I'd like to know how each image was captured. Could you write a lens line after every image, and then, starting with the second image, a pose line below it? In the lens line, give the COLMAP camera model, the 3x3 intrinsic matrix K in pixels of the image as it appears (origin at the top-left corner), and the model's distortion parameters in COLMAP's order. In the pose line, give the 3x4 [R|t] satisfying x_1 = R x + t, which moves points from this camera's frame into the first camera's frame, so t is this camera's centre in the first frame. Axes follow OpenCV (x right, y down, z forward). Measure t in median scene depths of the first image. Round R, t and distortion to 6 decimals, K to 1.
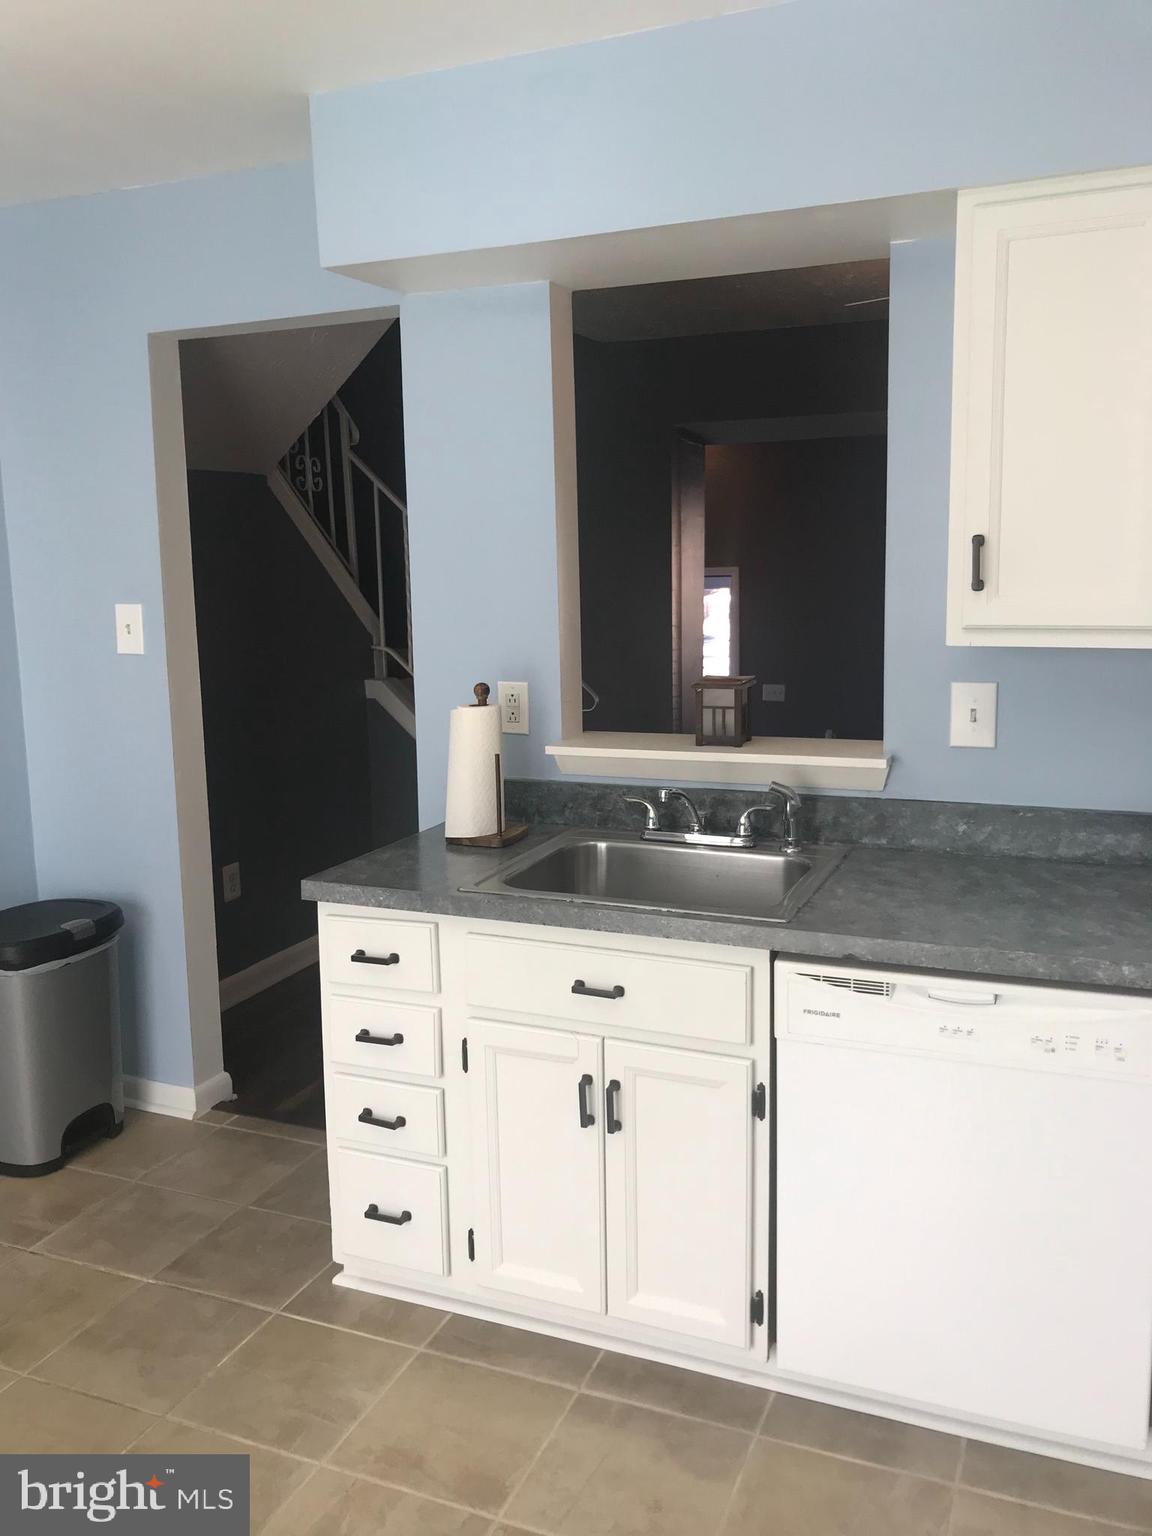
lens RADIAL K [[1255.8, 0, 578.1], [0, 1255.8, 767.5], [0, 0, 1]] dist [0.002124, -0.000707]
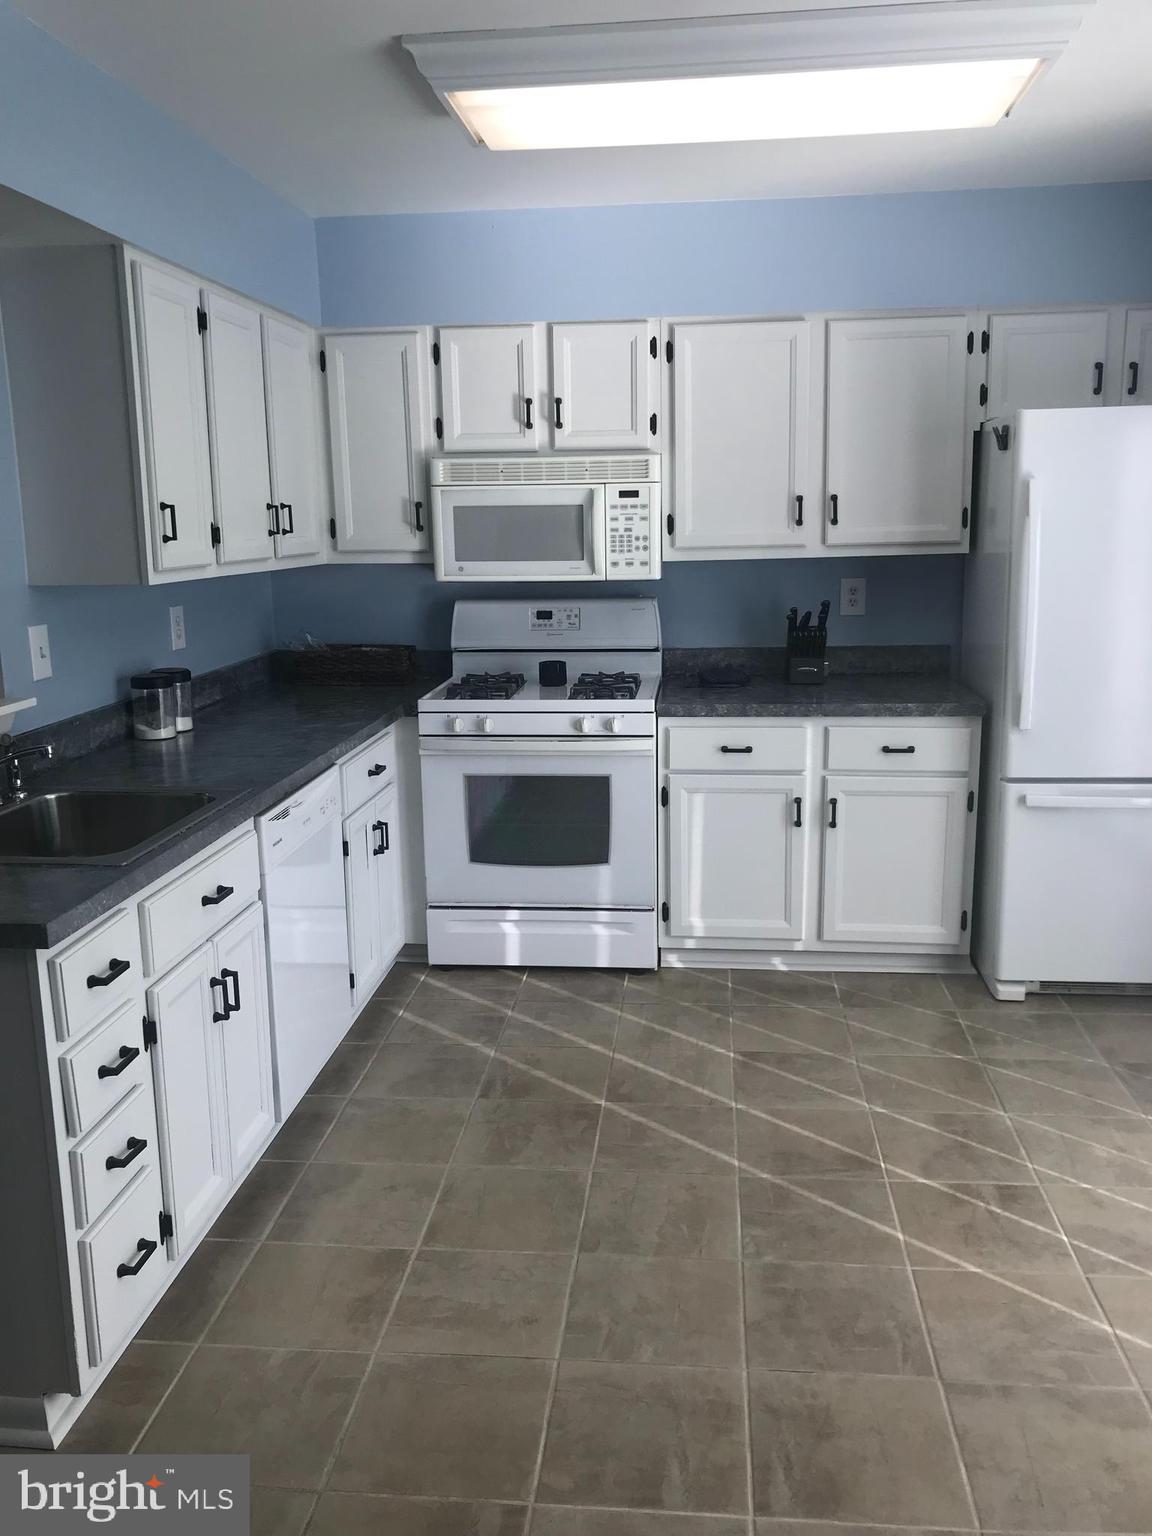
lens RADIAL K [[1255.8, 0, 580.5], [0, 1255.8, 760.2], [0, 0, 1]] dist [0.002124, -0.000707]
pose [[-0.293981, -0.154804, 0.943192, -1.175967], [0.173772, 0.961695, 0.212004, -0.127696], [-0.939882, 0.226225, -0.255820, 0.983829]]
